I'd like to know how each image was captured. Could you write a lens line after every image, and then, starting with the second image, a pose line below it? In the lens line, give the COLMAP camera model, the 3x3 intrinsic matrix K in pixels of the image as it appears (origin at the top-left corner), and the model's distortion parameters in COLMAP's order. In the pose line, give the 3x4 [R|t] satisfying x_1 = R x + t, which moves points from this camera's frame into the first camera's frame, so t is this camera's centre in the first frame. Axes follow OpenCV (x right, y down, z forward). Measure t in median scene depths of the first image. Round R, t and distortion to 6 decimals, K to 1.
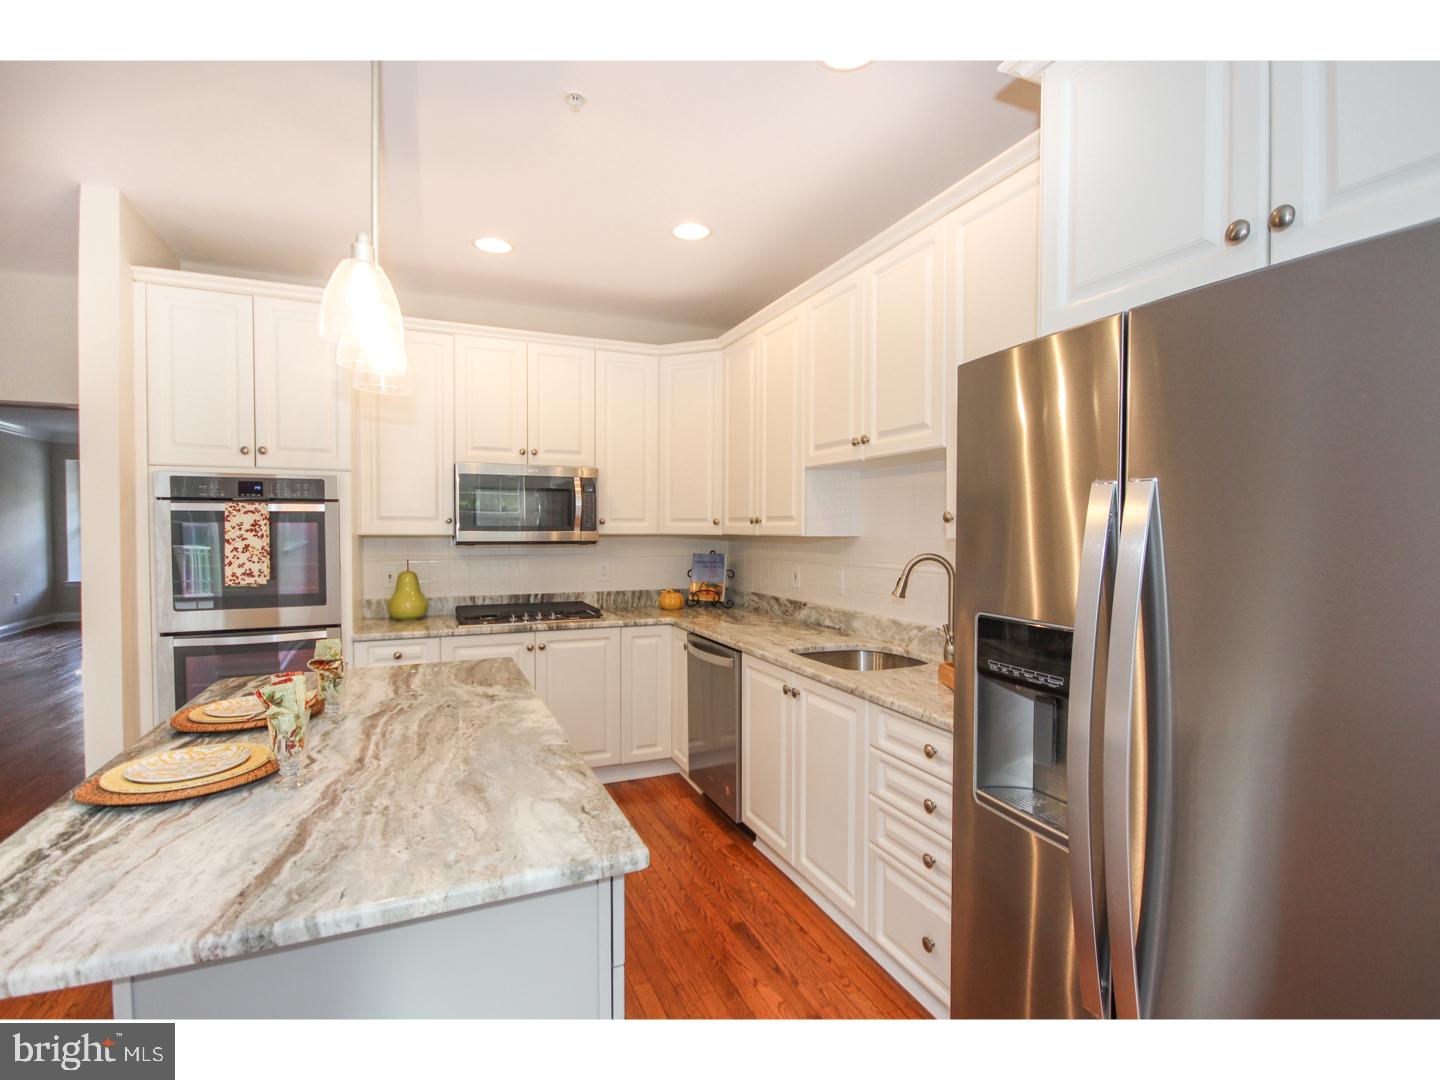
lens RADIAL K [[678.5, 0, 717.9], [0, 678.5, 548.2], [0, 0, 1]] dist [-0.000777, 0.000074]
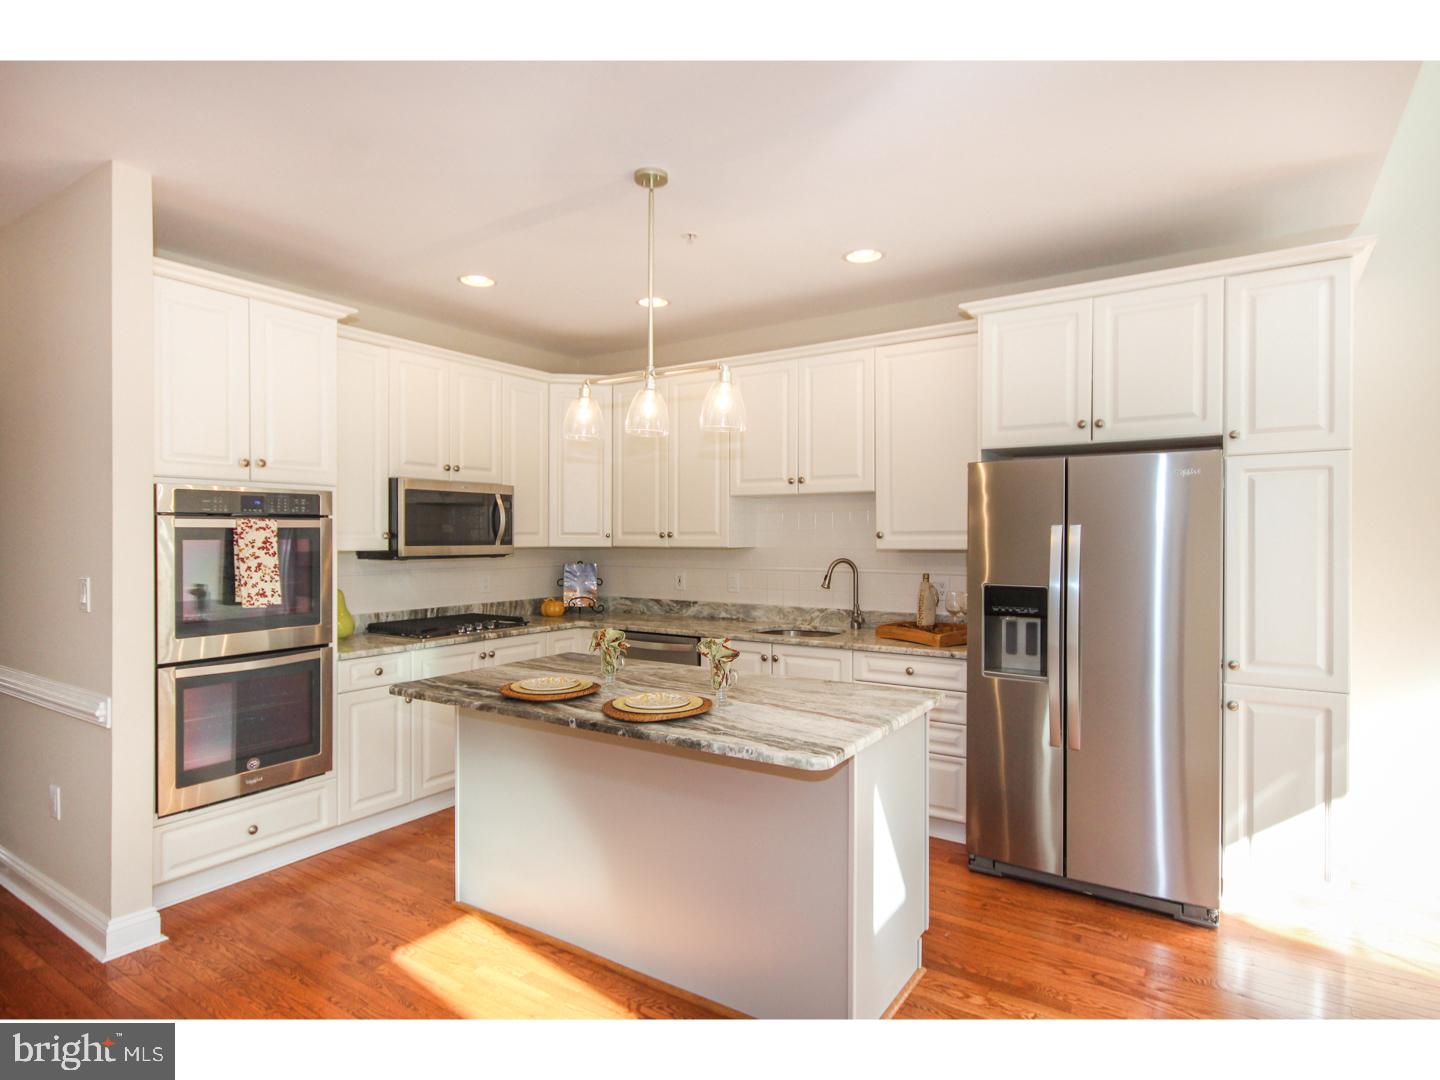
lens RADIAL K [[777.3, 0, 714.1], [0, 777.3, 544.7], [0, 0, 1]] dist [0.009276, 0.000852]
pose [[0.839847, -0.009123, 0.542747, -0.727519], [0.018401, 0.999763, -0.011668, -0.006487], [-0.542511, 0.019787, 0.839815, -0.248640]]
